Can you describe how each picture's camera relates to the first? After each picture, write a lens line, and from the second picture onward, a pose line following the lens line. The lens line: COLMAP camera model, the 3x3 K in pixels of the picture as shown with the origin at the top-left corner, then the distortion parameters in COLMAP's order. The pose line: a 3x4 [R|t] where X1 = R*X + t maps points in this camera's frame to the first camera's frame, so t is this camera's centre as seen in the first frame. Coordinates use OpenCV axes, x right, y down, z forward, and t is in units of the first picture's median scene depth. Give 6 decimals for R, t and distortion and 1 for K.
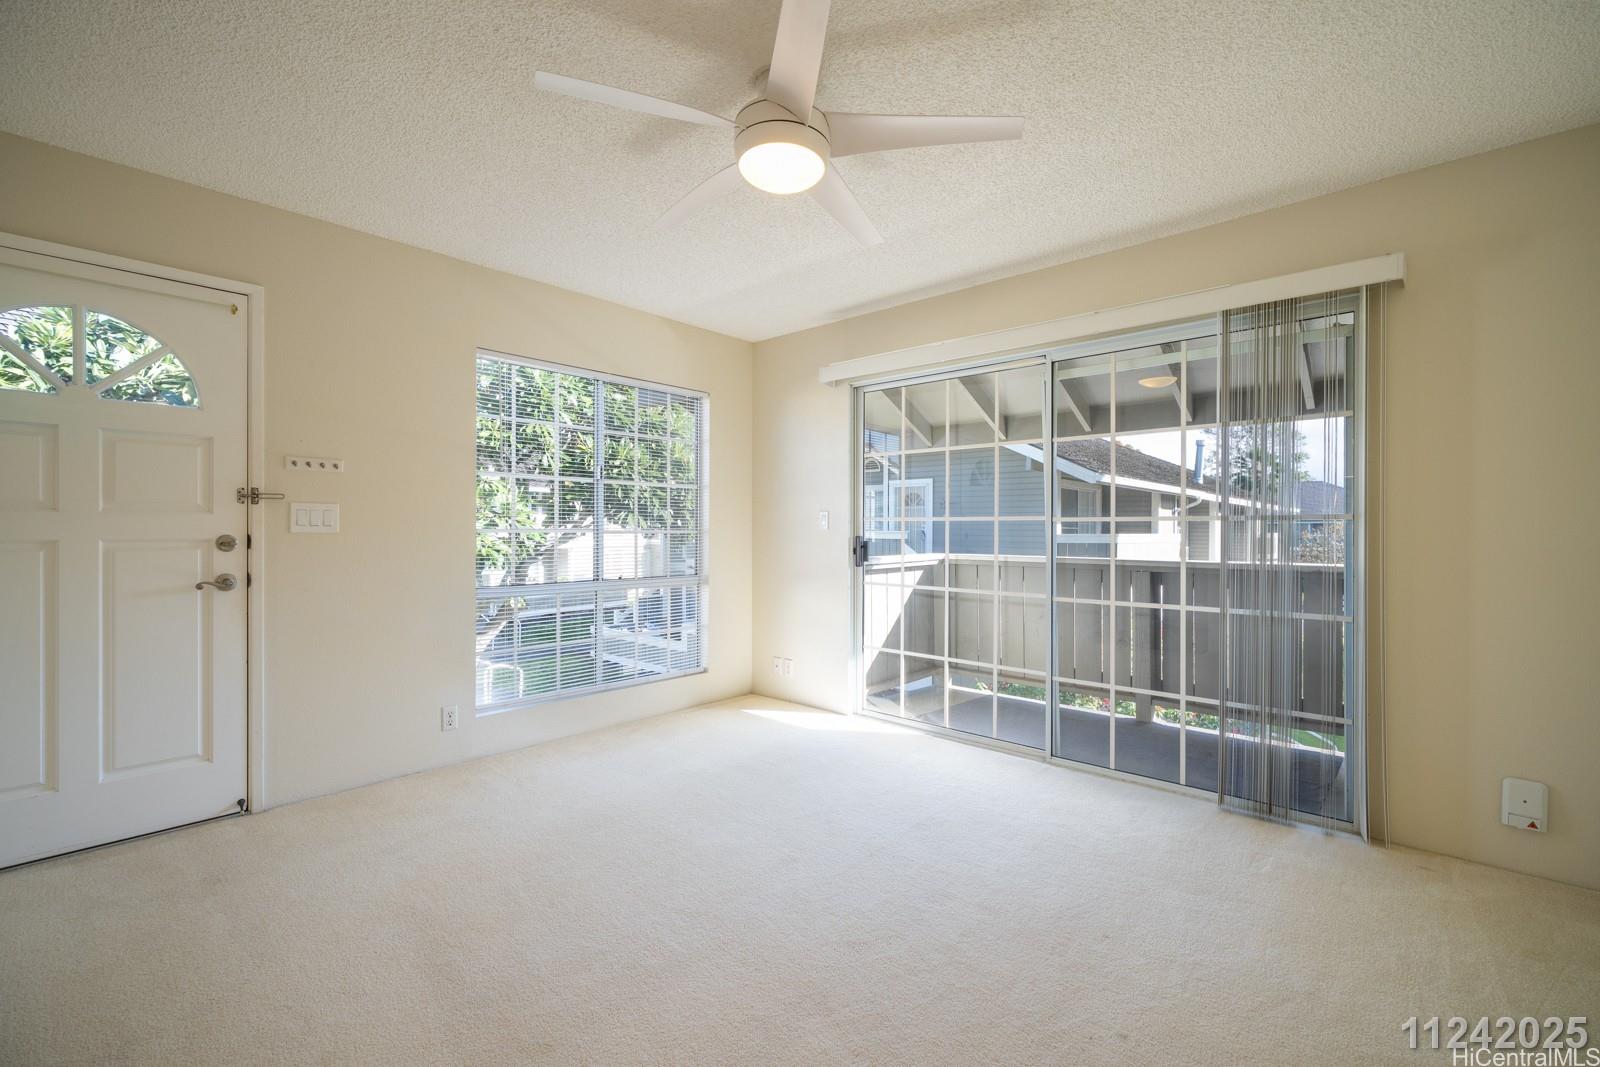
lens RADIAL K [[686.8, 0, 802.0], [0, 686.8, 528.9], [0, 0, 1]] dist [-0.003449, 0.000573]
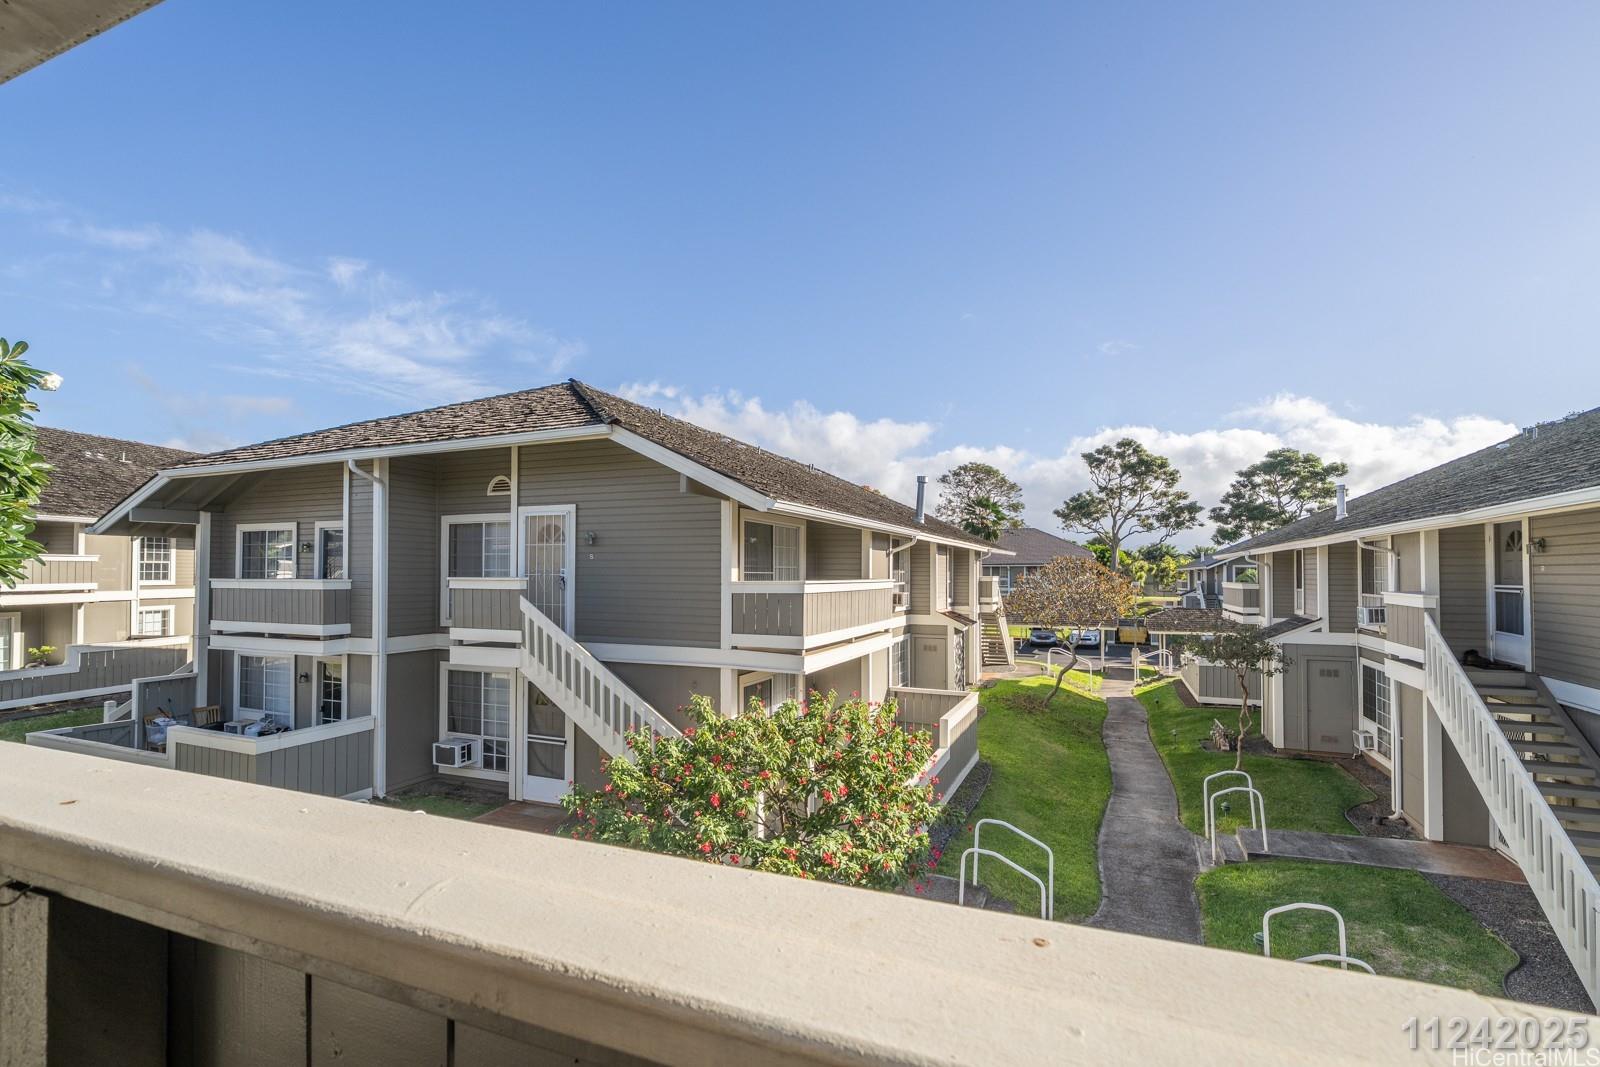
lens RADIAL K [[686.8, 0, 838.0], [0, 686.8, 562.6], [0, 0, 1]] dist [-0.003449, 0.000573]
pose [[0.935818, -0.000325, 0.352484, 0.182197], [0.006066, 0.999866, -0.015183, 0.000153], [-0.352431, 0.016347, 0.935695, 0.214999]]
